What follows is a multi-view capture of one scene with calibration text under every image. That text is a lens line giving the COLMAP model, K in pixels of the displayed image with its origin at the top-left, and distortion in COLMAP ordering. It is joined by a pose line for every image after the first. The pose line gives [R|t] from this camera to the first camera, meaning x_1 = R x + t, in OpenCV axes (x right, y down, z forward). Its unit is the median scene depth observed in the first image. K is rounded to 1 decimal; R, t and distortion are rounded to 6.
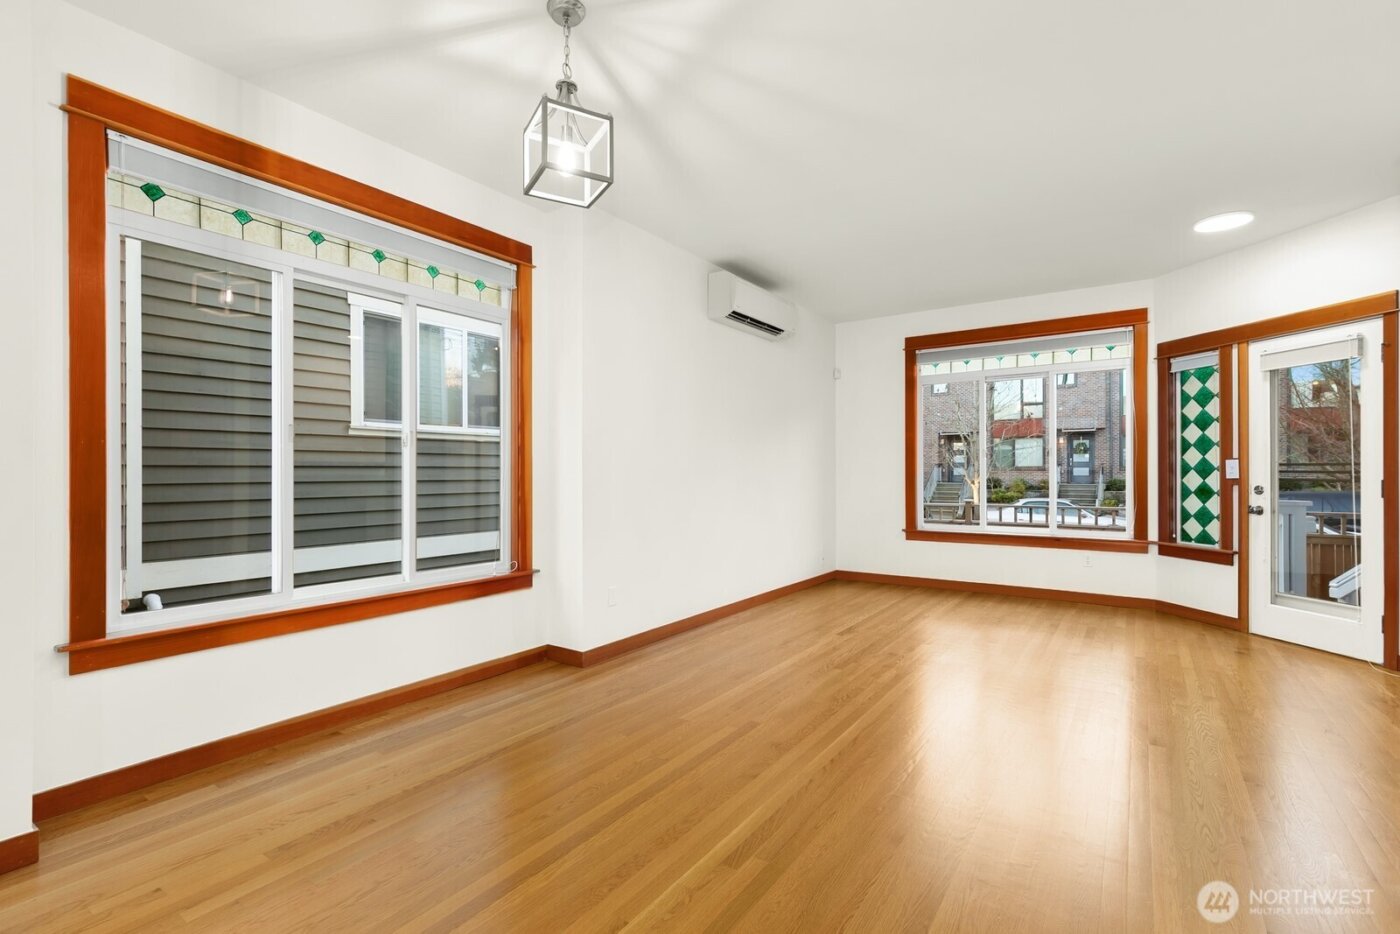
lens RADIAL K [[634.3, 0, 696.8], [0, 634.3, 470.2], [0, 0, 1]] dist [0.001178, -0.001206]
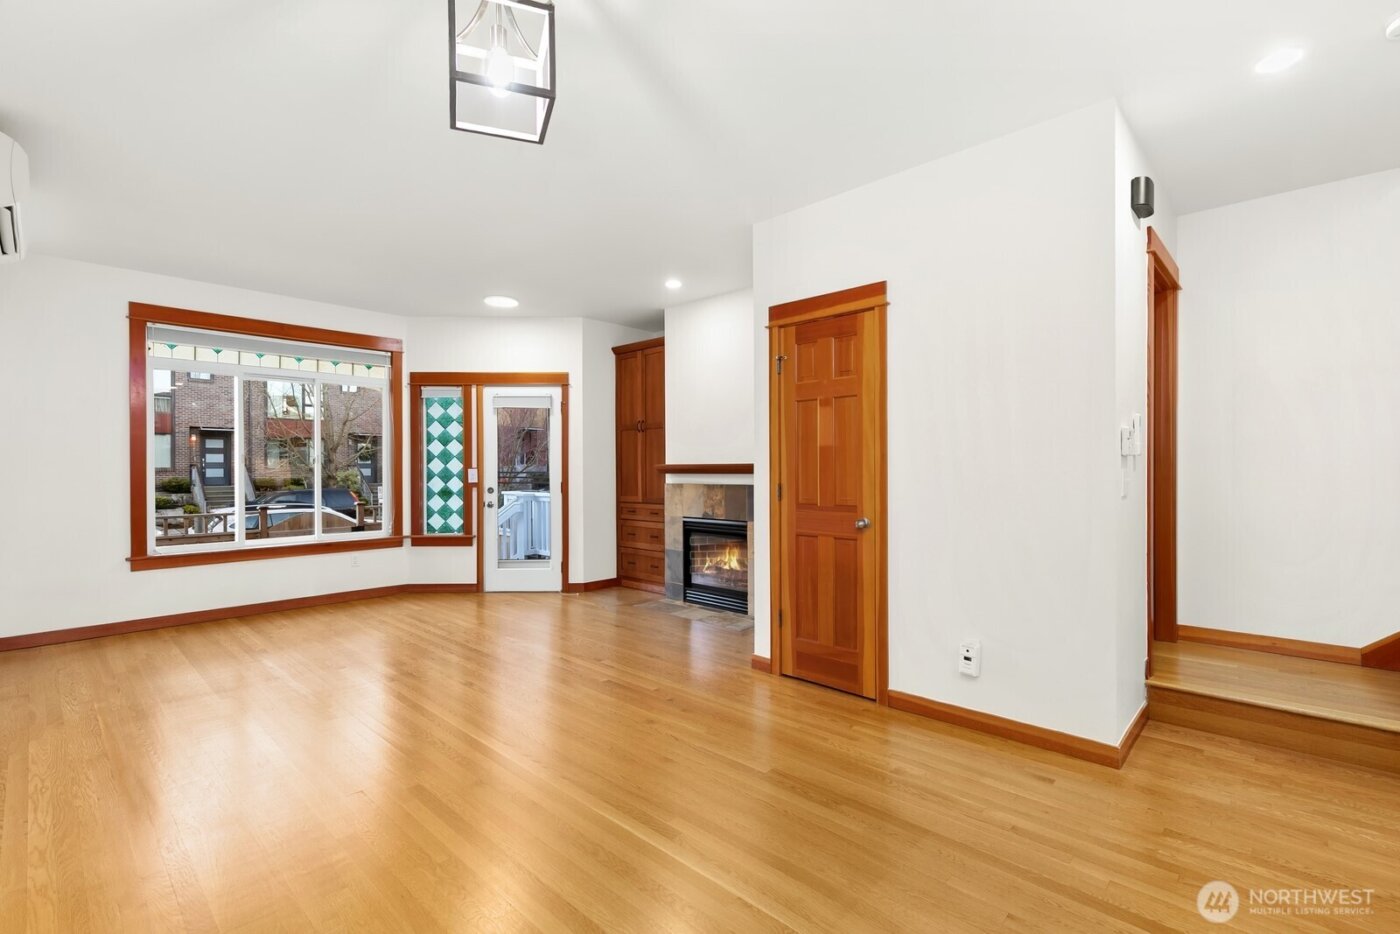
lens RADIAL K [[634.3, 0, 696.8], [0, 634.3, 470.2], [0, 0, 1]] dist [0.001178, -0.001206]
pose [[0.142211, -0.008937, 0.989796, -0.417110], [-0.005894, 0.999934, 0.009875, -0.028676], [-0.989819, -0.007238, 0.142149, 0.303709]]
